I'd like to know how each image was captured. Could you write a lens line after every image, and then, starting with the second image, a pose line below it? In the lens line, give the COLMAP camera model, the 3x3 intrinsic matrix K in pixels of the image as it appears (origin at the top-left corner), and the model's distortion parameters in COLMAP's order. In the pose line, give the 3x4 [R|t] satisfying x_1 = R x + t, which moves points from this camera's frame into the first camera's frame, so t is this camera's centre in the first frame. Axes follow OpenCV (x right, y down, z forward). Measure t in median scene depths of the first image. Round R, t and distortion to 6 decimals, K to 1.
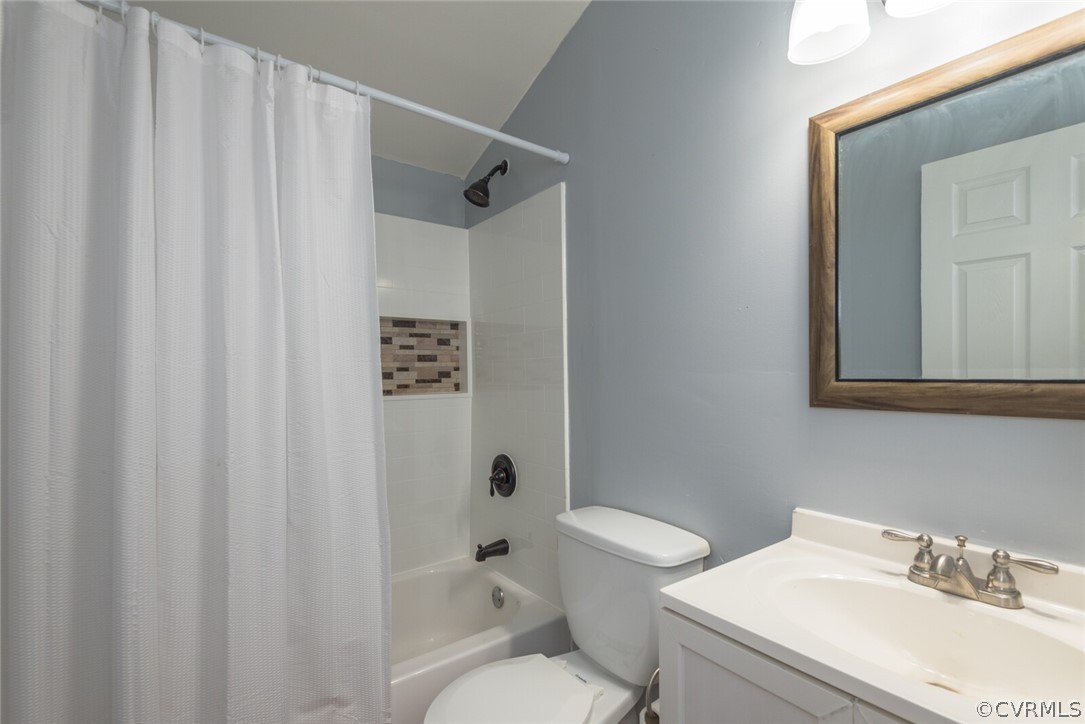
lens RADIAL K [[496.4, 0, 548.9], [0, 496.4, 361.4], [0, 0, 1]] dist [0.037780, -0.021258]
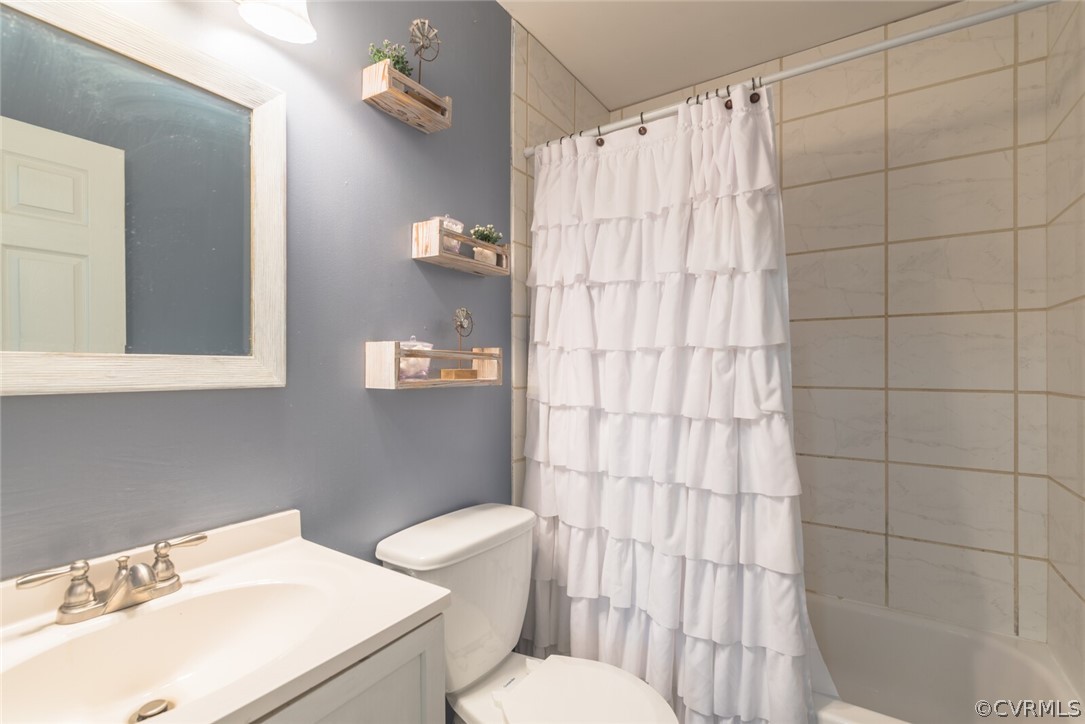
lens RADIAL K [[496.4, 0, 548.9], [0, 496.4, 361.4], [0, 0, 1]] dist [0.037780, -0.021258]
pose [[-0.321597, 0.012128, 0.946799, -0.327337], [-0.022906, 0.999526, -0.020584, 0.011672], [-0.946599, -0.028307, -0.321167, 0.578373]]
